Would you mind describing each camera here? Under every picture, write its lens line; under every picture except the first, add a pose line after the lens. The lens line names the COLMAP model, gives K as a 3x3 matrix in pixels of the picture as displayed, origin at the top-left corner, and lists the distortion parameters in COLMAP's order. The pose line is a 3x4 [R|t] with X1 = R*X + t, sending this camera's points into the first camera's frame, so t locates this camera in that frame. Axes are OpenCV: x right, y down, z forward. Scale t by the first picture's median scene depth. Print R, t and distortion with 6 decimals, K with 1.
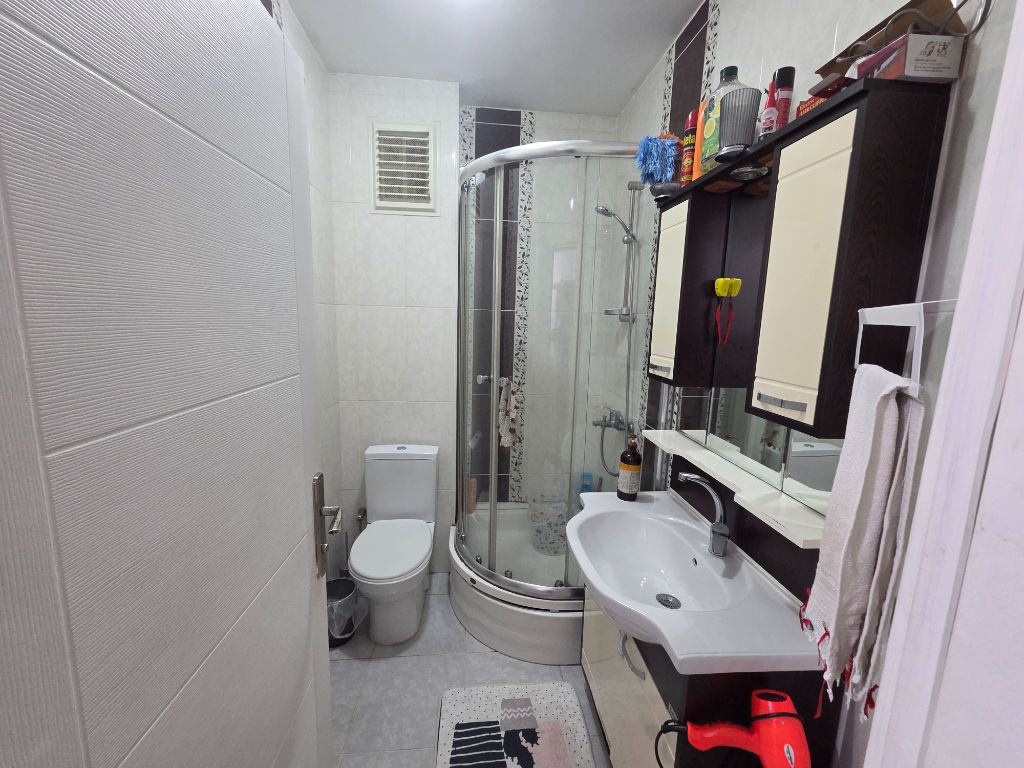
lens RADIAL K [[417.8, 0, 510.4], [0, 417.8, 381.0], [0, 0, 1]] dist [0.000182, -0.000067]
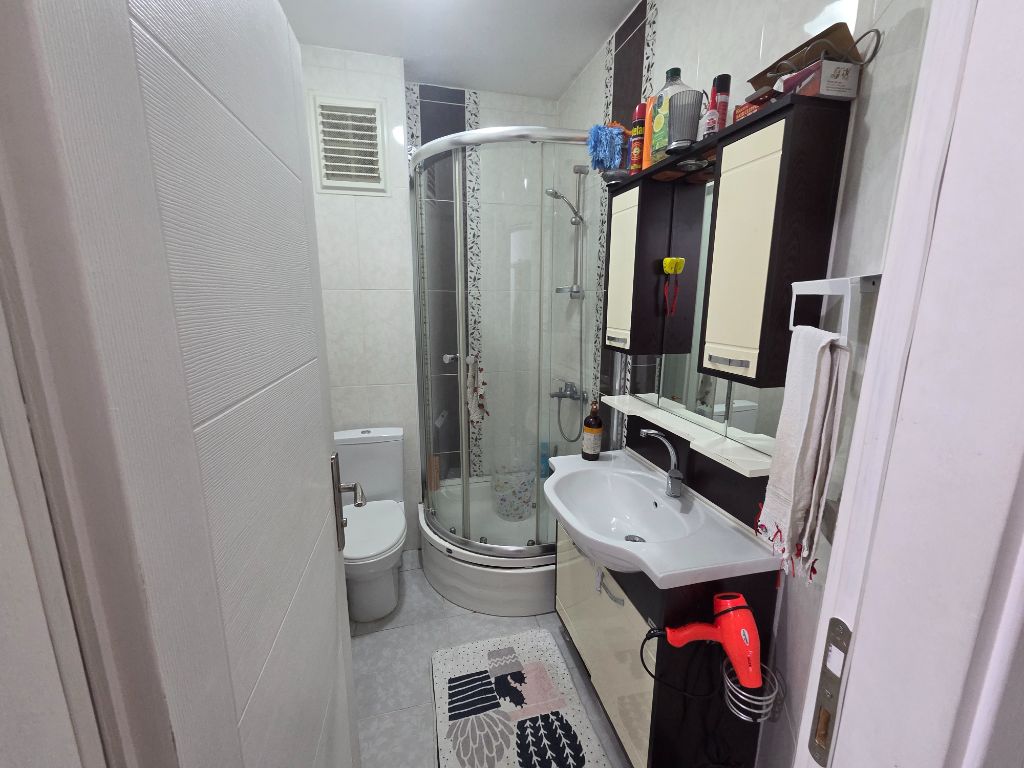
lens RADIAL K [[417.8, 0, 510.4], [0, 417.8, 381.0], [0, 0, 1]] dist [0.000182, -0.000067]
pose [[0.985937, -0.058886, 0.156400, -0.100240], [0.051403, 0.997351, 0.051472, 0.007345], [-0.159017, -0.042709, 0.986352, -0.057702]]
